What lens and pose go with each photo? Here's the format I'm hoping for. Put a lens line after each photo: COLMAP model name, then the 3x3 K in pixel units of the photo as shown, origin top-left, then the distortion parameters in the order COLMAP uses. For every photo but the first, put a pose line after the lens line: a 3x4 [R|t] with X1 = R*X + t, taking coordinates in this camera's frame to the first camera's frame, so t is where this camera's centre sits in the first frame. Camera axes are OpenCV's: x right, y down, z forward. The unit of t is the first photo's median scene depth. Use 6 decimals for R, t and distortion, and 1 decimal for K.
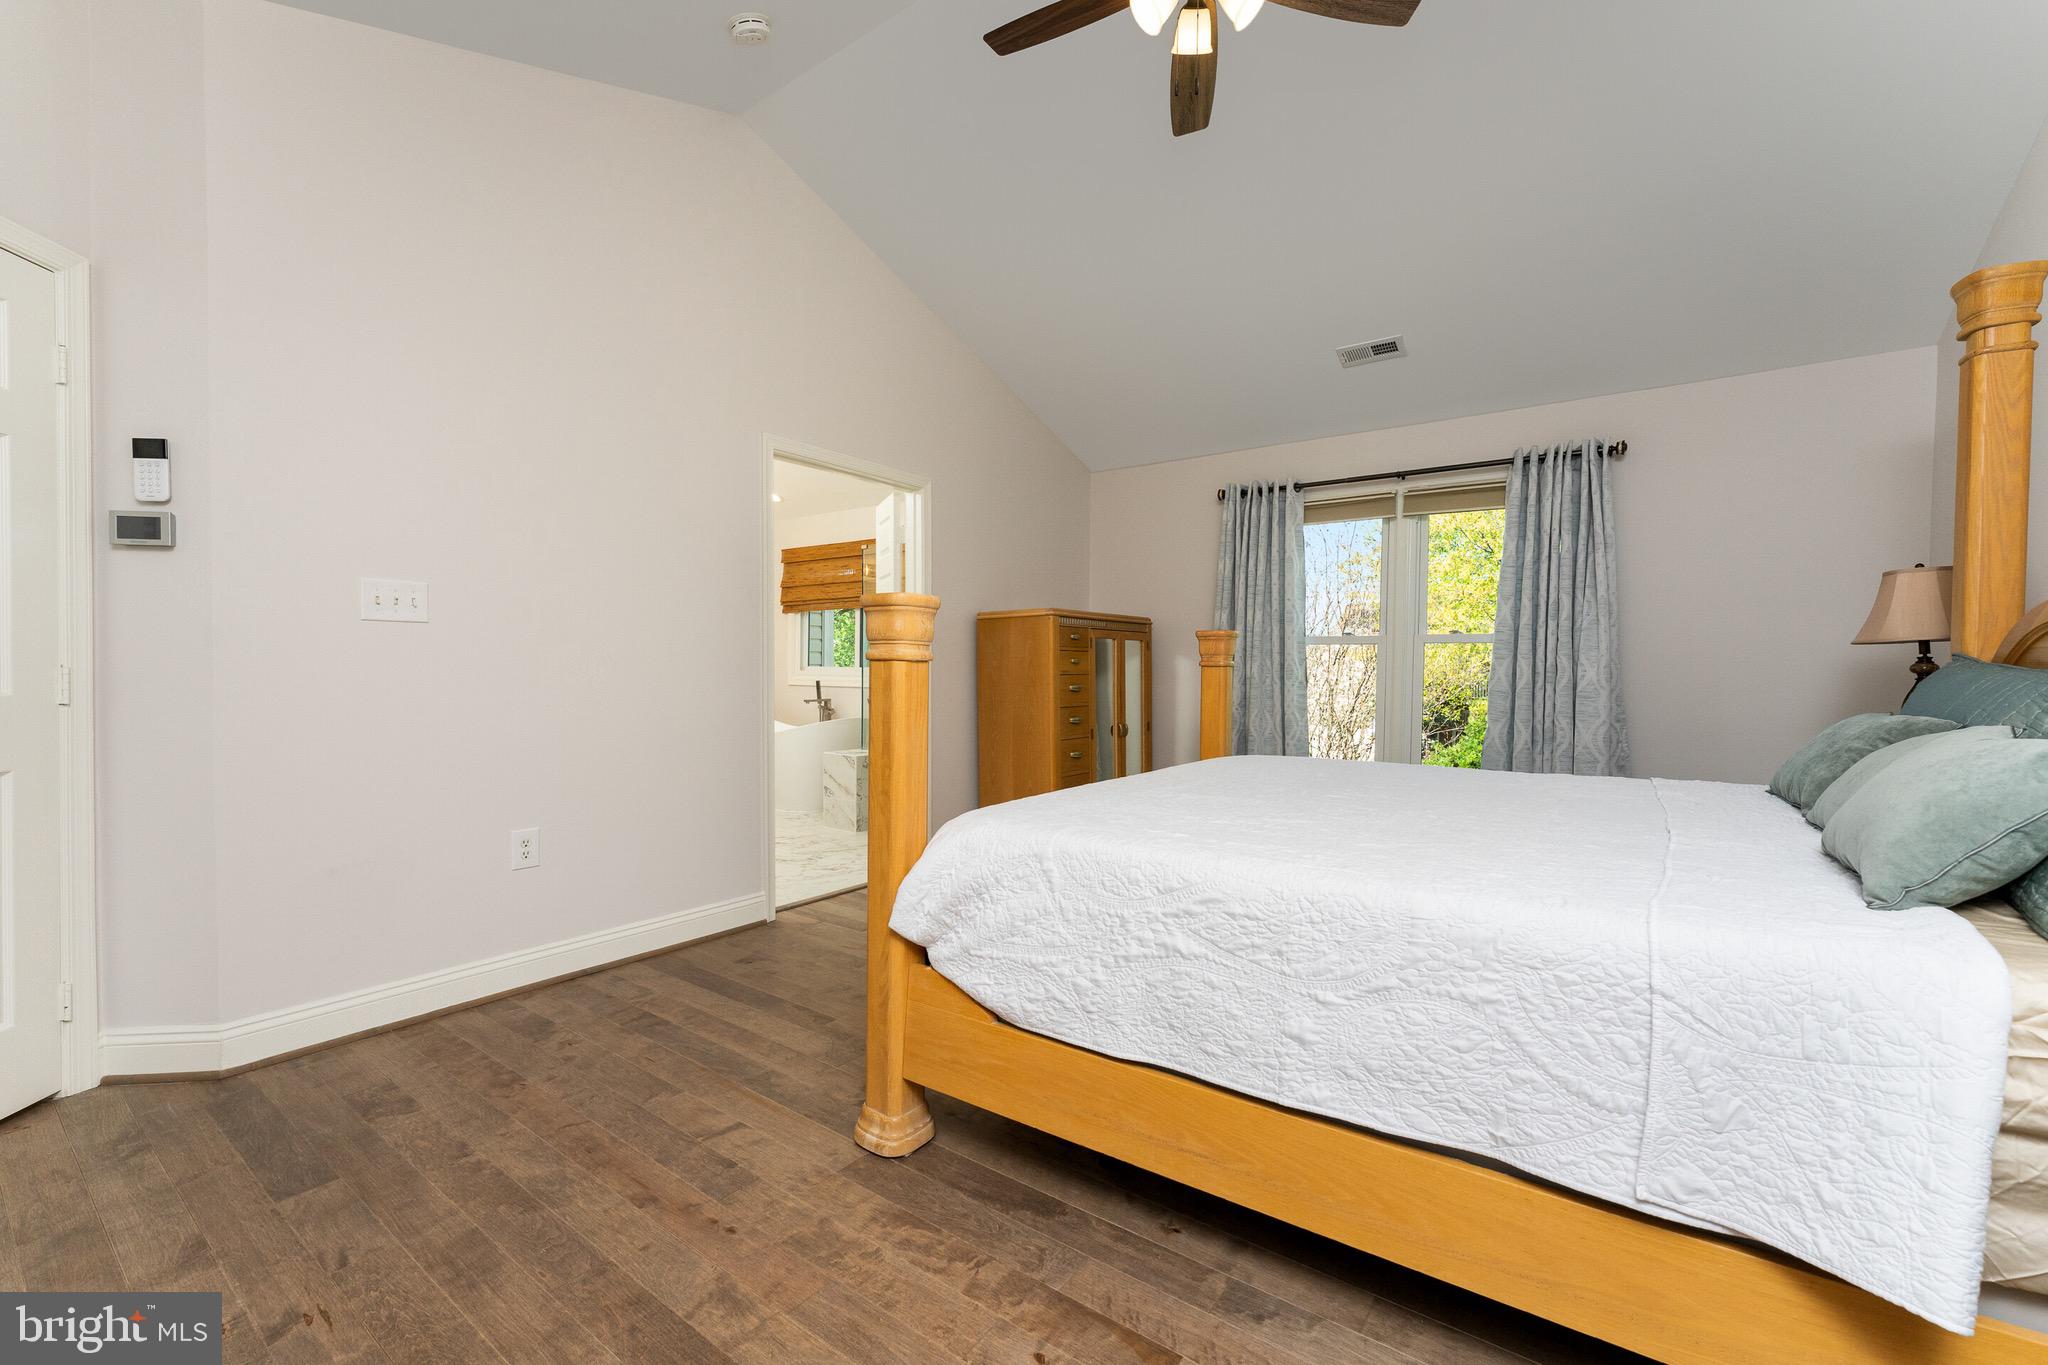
lens RADIAL K [[847.6, 0, 1033.7], [0, 847.6, 696.6], [0, 0, 1]] dist [-0.000507, 0.001378]
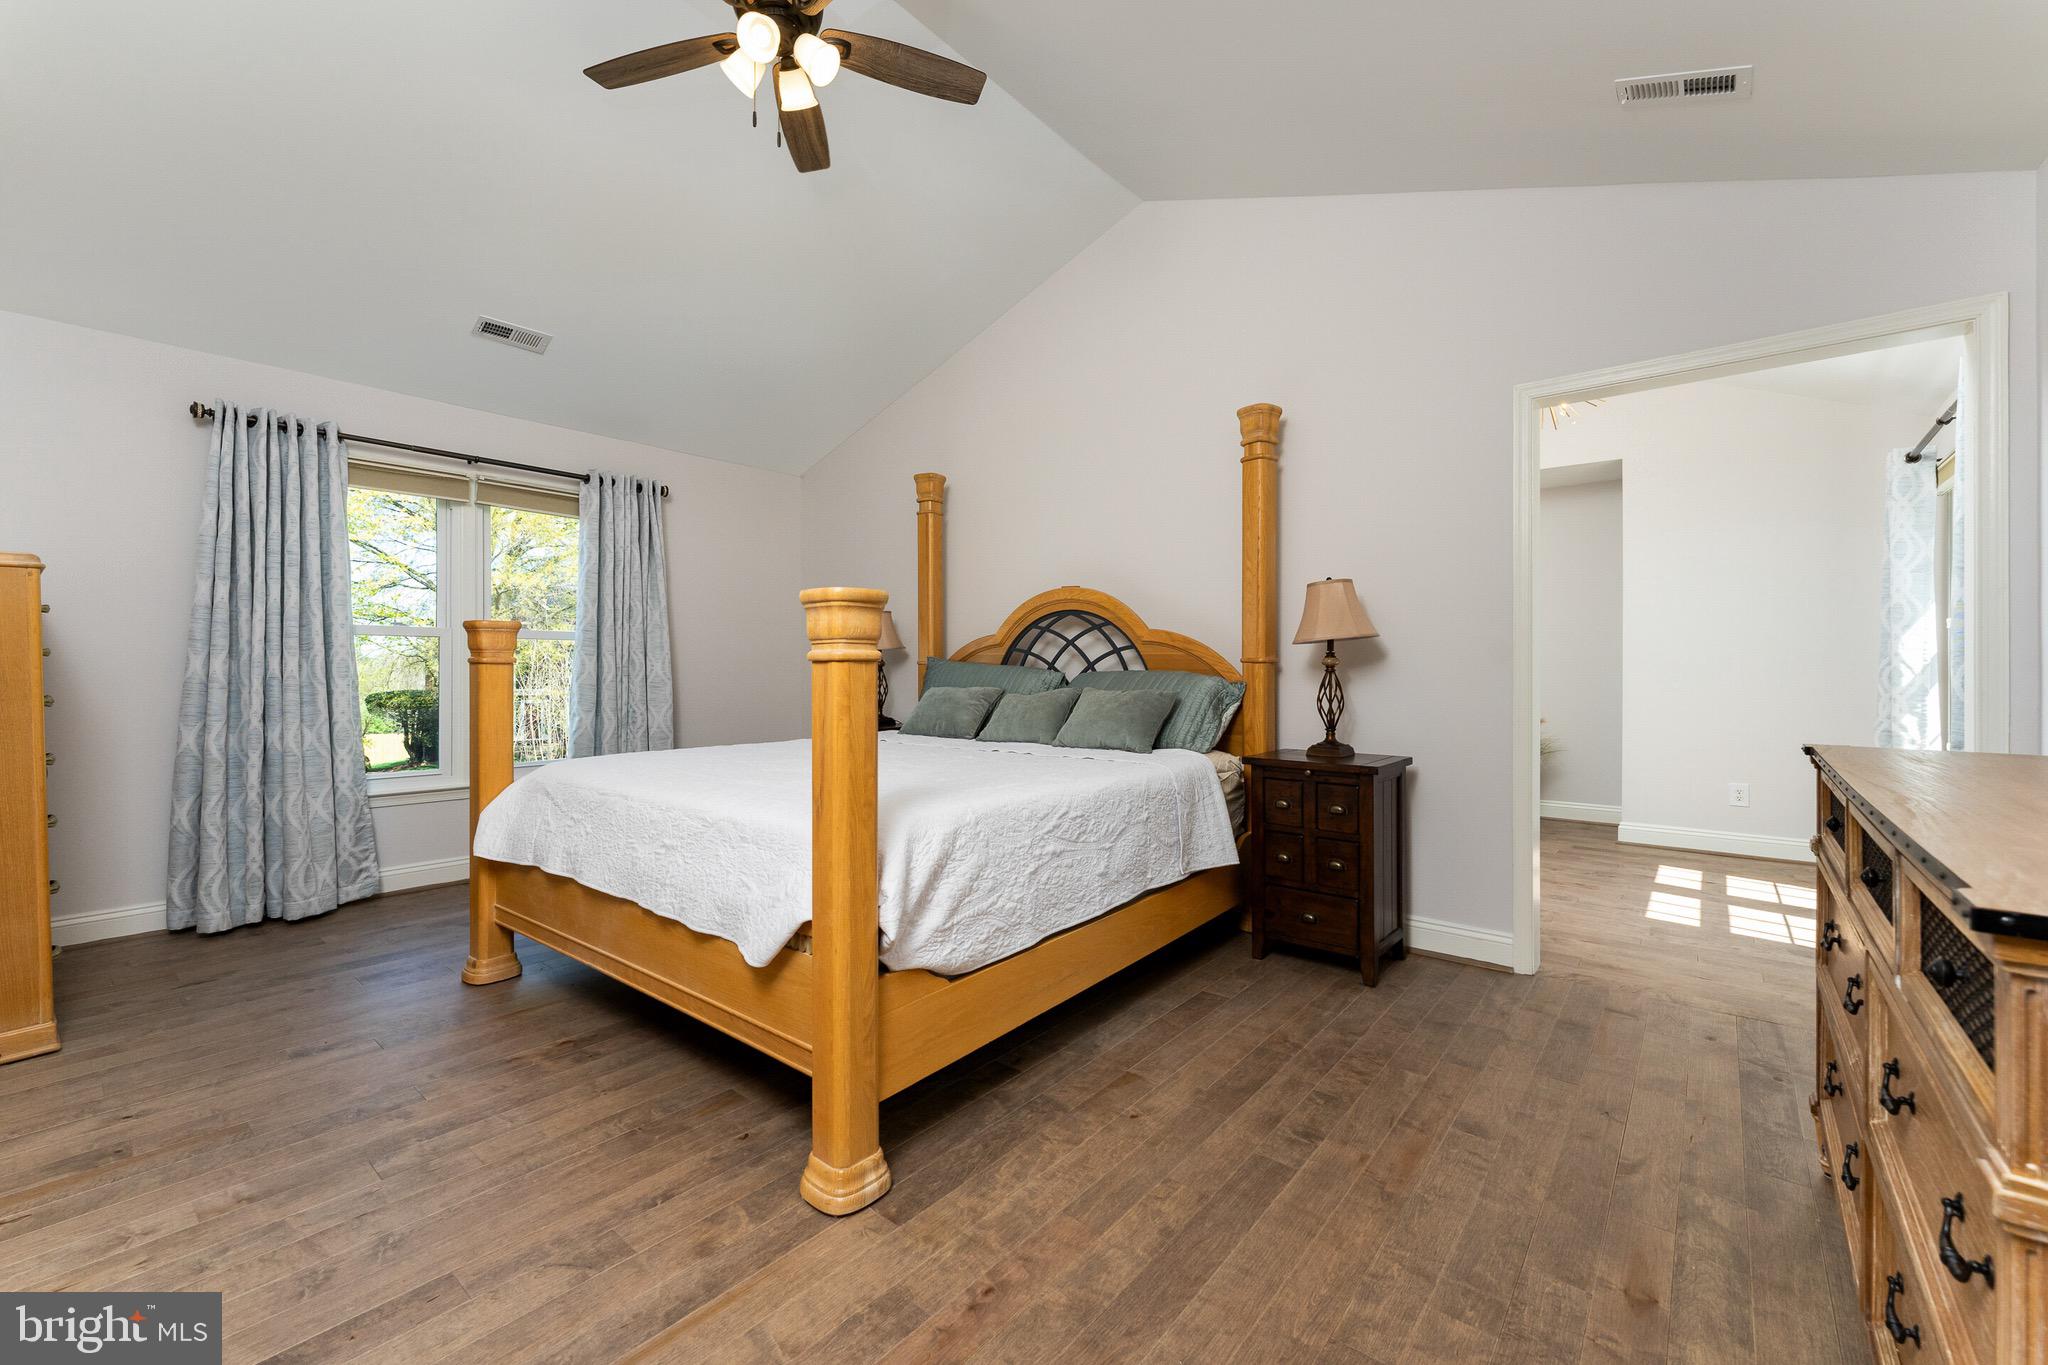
lens RADIAL K [[847.6, 0, 1024.6], [0, 847.6, 669.8], [0, 0, 1]] dist [-0.000507, 0.001378]
pose [[0.053410, -0.010825, 0.998514, -0.529149], [0.031115, 0.999474, 0.009171, -0.017912], [-0.998088, 0.030579, 0.053719, 0.376164]]
